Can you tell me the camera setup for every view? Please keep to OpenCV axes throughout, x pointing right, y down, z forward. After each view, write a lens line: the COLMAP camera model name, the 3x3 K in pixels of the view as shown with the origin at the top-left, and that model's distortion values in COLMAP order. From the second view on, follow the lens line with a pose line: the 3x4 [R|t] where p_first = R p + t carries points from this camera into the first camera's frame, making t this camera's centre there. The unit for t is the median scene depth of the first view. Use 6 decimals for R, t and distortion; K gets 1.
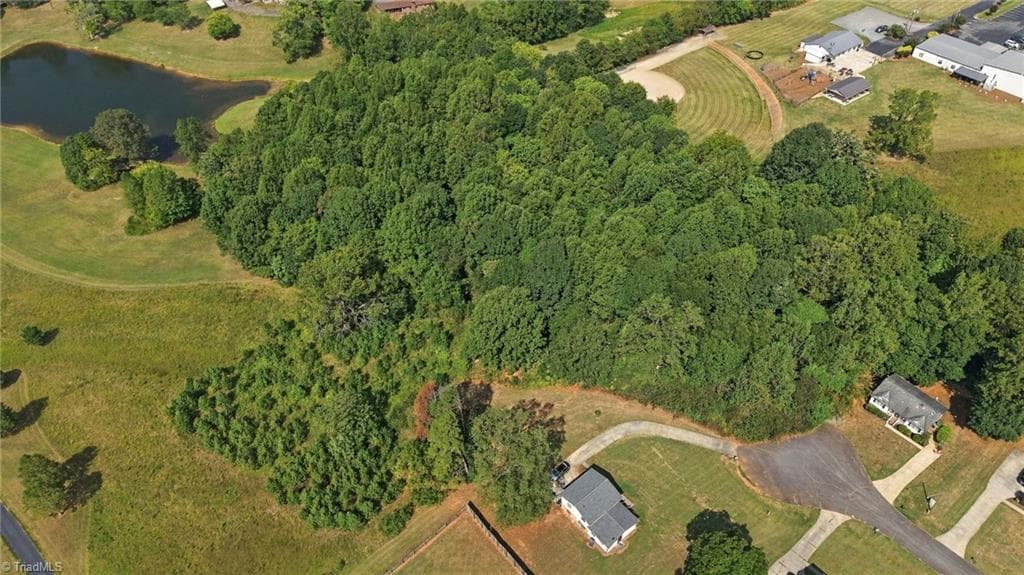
lens RADIAL K [[688.7, 0, 509.4], [0, 688.7, 288.4], [0, 0, 1]] dist [0.019936, -0.028757]
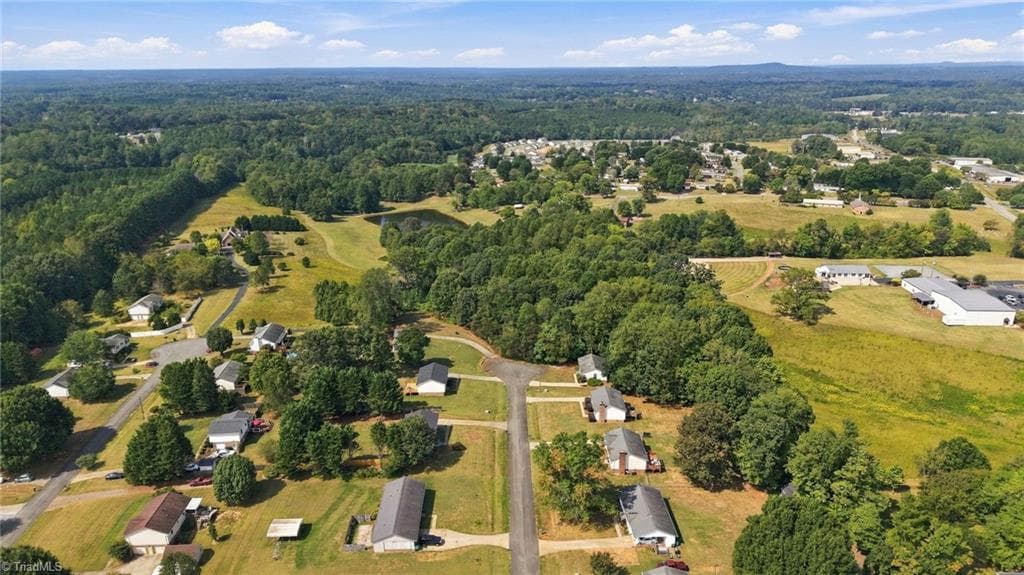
lens RADIAL K [[688.7, 0, 515.2], [0, 688.7, 293.8], [0, 0, 1]] dist [0.019936, -0.028757]
pose [[0.777244, 0.204036, -0.595198, 0.829115], [-0.438849, 0.853681, -0.280429, 0.336364], [0.450892, 0.479164, 0.753059, -0.234306]]
